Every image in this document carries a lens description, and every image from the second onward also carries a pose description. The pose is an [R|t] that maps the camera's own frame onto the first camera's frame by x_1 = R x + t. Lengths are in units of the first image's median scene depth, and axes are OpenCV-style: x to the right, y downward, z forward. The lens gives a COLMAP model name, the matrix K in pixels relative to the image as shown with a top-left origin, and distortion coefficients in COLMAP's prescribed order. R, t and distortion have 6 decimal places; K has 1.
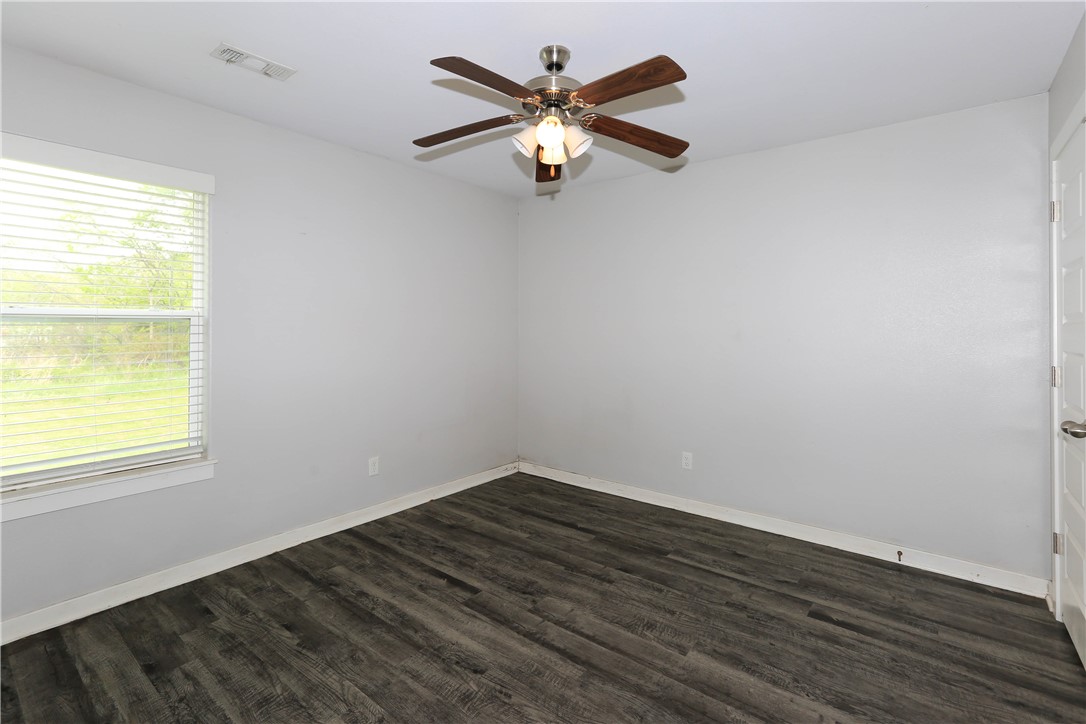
lens RADIAL K [[496.8, 0, 543.0], [0, 496.8, 362.0], [0, 0, 1]] dist [-0.021373, 0.000339]
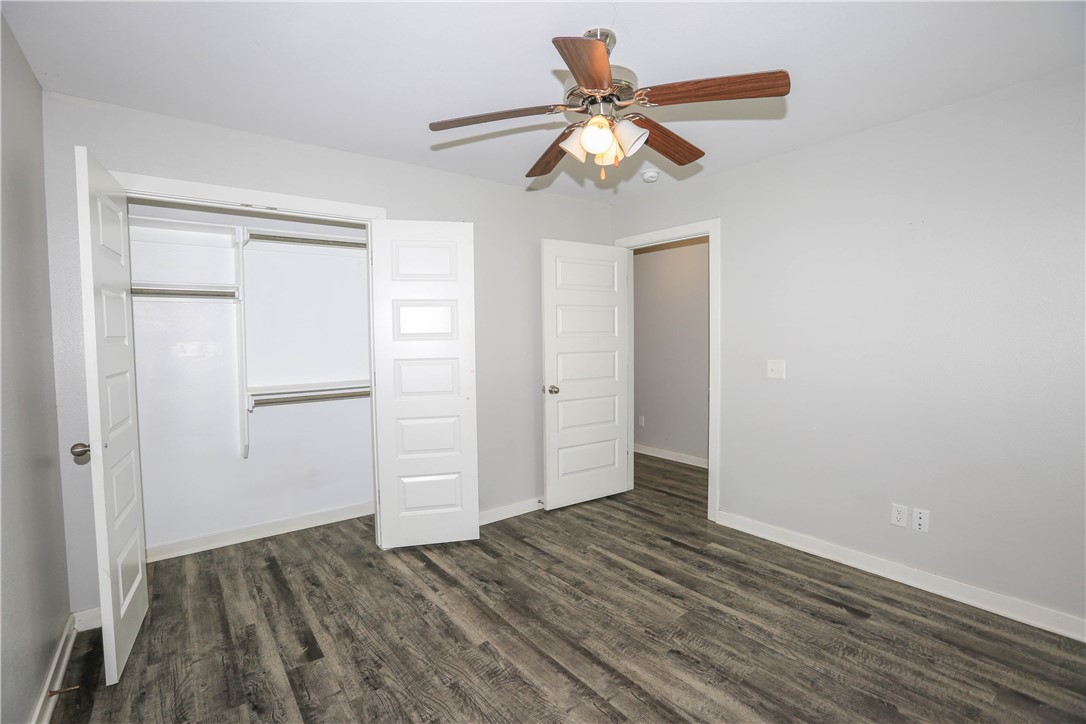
lens RADIAL K [[496.8, 0, 543.0], [0, 496.8, 362.0], [0, 0, 1]] dist [-0.021373, 0.000339]
pose [[-0.971497, -0.005487, 0.236988, -0.094099], [0.023970, 0.992334, 0.121237, -0.158900], [-0.235837, 0.123462, -0.963918, 1.943637]]
